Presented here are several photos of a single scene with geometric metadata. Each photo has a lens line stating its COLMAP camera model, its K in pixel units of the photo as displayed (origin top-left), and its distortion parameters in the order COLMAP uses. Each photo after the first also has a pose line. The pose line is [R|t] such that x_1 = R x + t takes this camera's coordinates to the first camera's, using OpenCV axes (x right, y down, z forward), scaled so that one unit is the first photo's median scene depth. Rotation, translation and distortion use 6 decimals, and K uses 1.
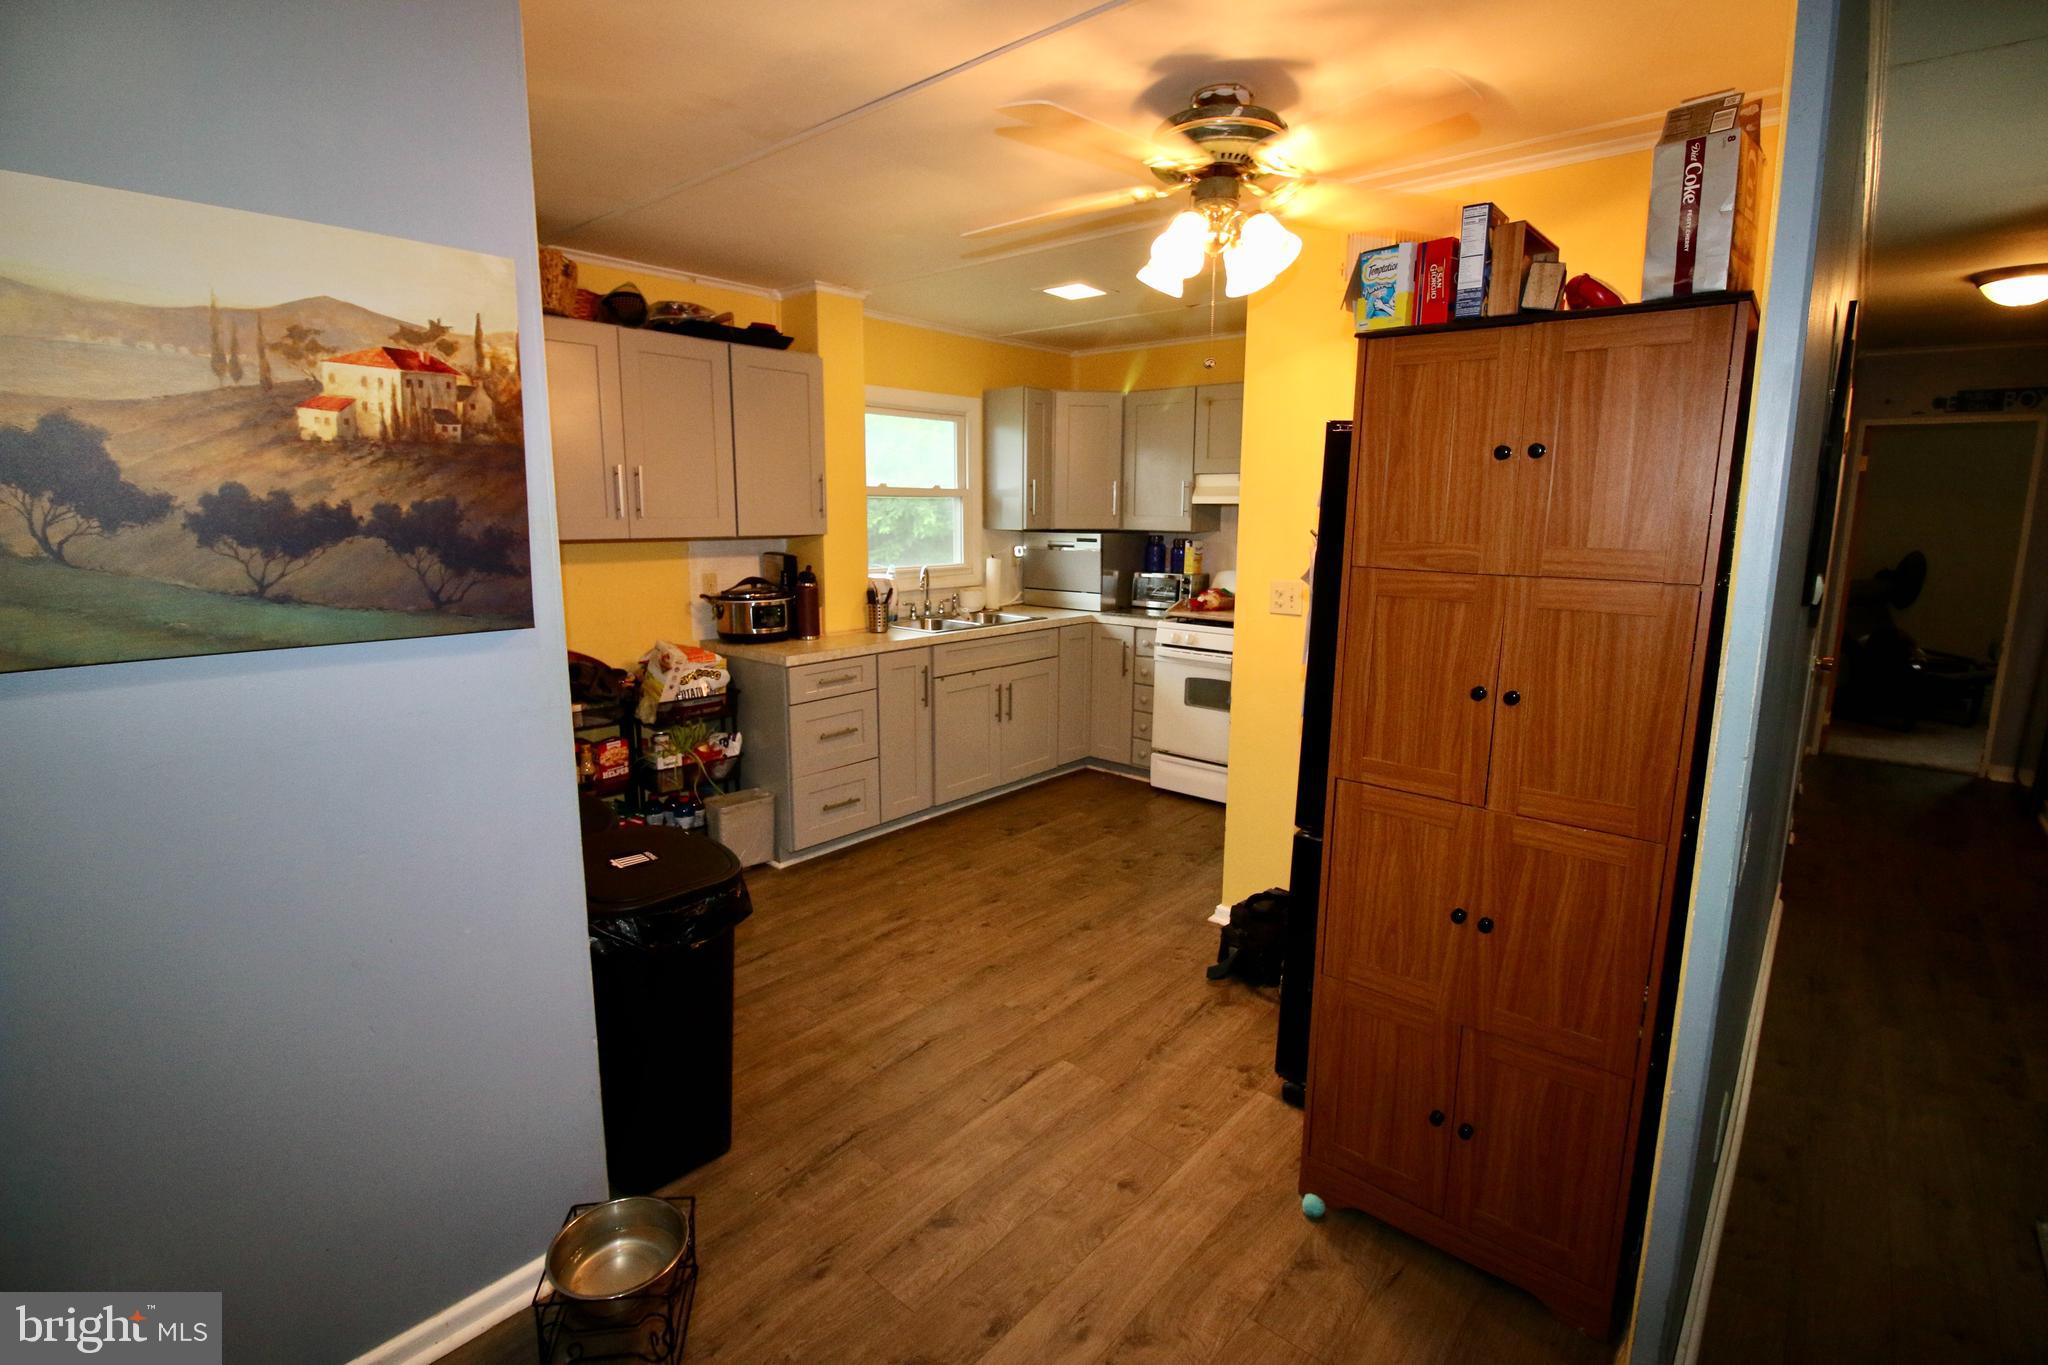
lens RADIAL K [[935.8, 0, 1017.6], [0, 935.8, 658.4], [0, 0, 1]] dist [0.014720, -0.021686]
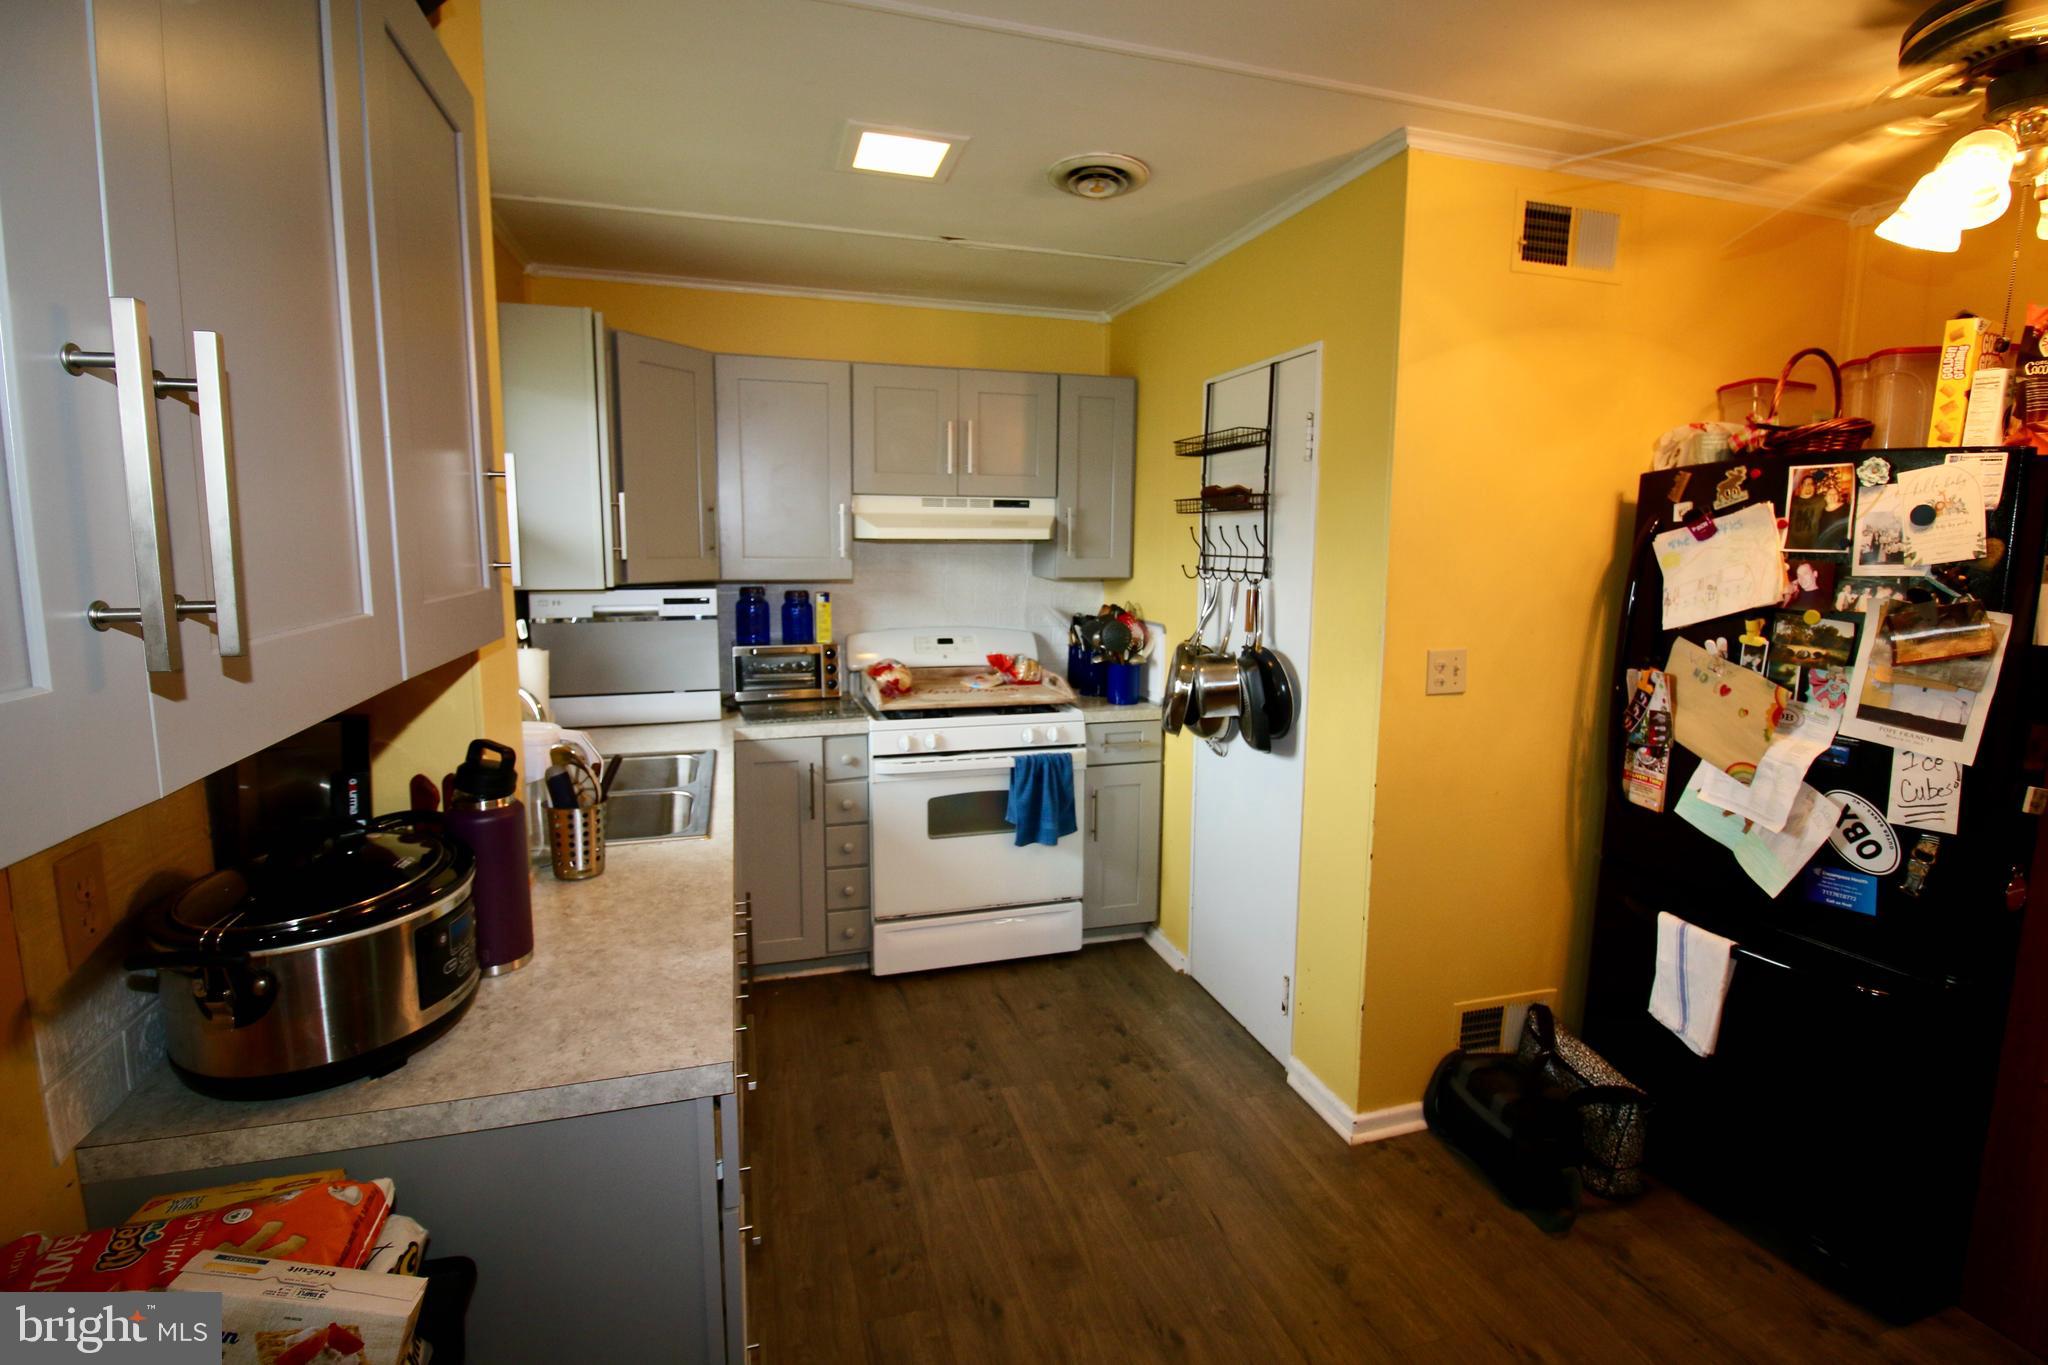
lens RADIAL K [[935.8, 0, 1017.6], [0, 935.8, 658.4], [0, 0, 1]] dist [0.014720, -0.021686]
pose [[0.530625, -0.110364, 0.840391, -0.318926], [0.132579, 0.990090, 0.046313, -0.095582], [-0.837173, 0.086844, 0.539999, 0.549191]]
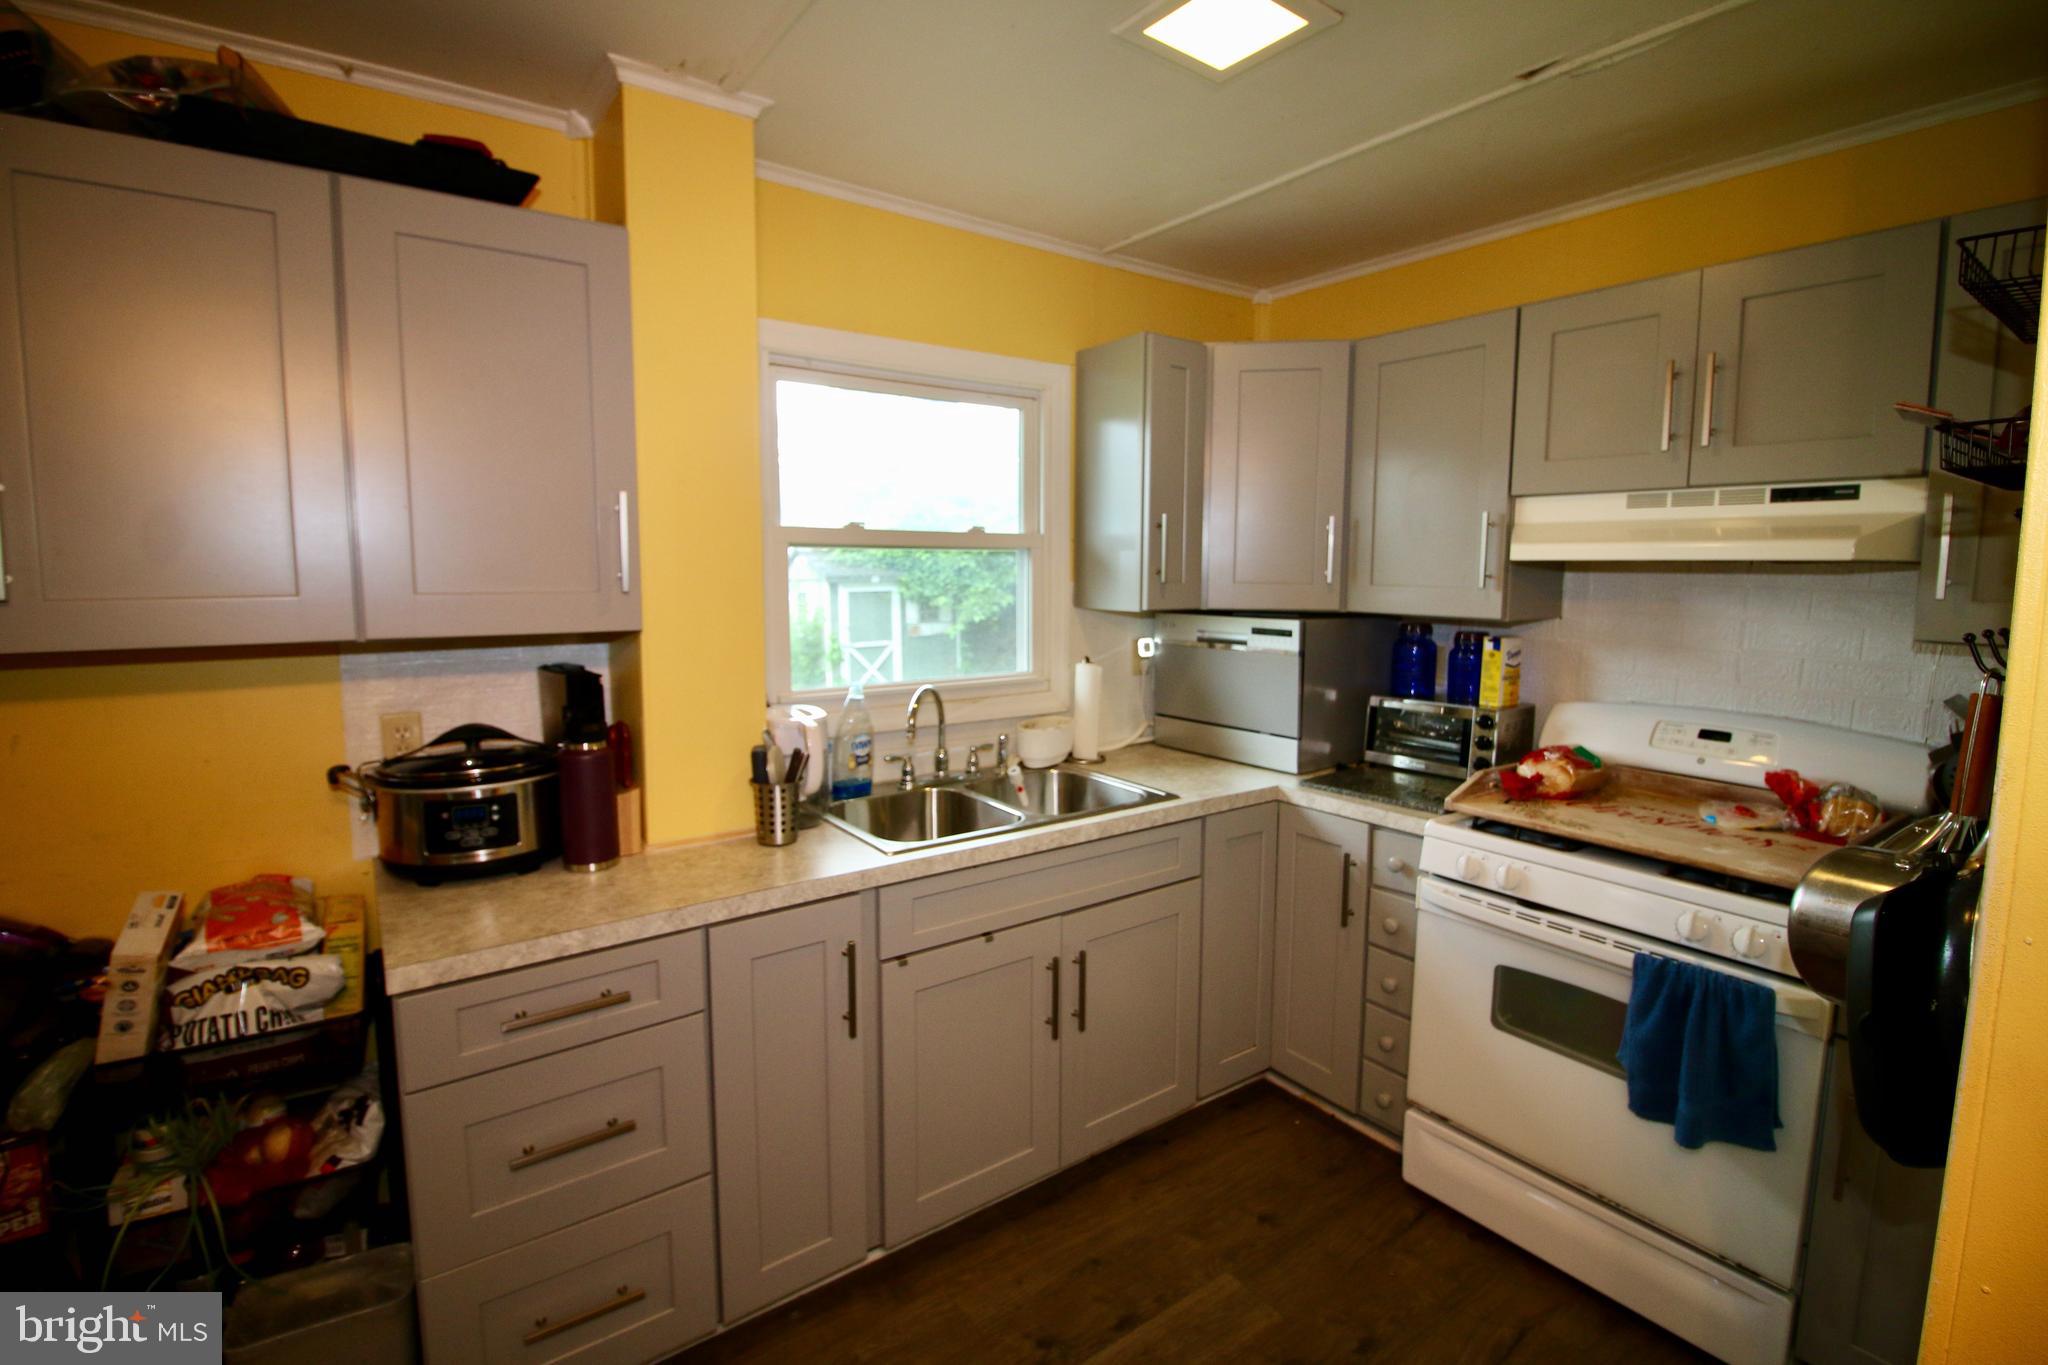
lens RADIAL K [[944.0, 0, 1025.9], [0, 944.0, 660.8], [0, 0, 1]] dist [-0.012788, -0.000210]
pose [[0.976470, 0.020591, -0.214667, 0.056450], [-0.033342, 0.997877, -0.055948, -0.081685], [0.213059, 0.061789, 0.975084, 0.499828]]
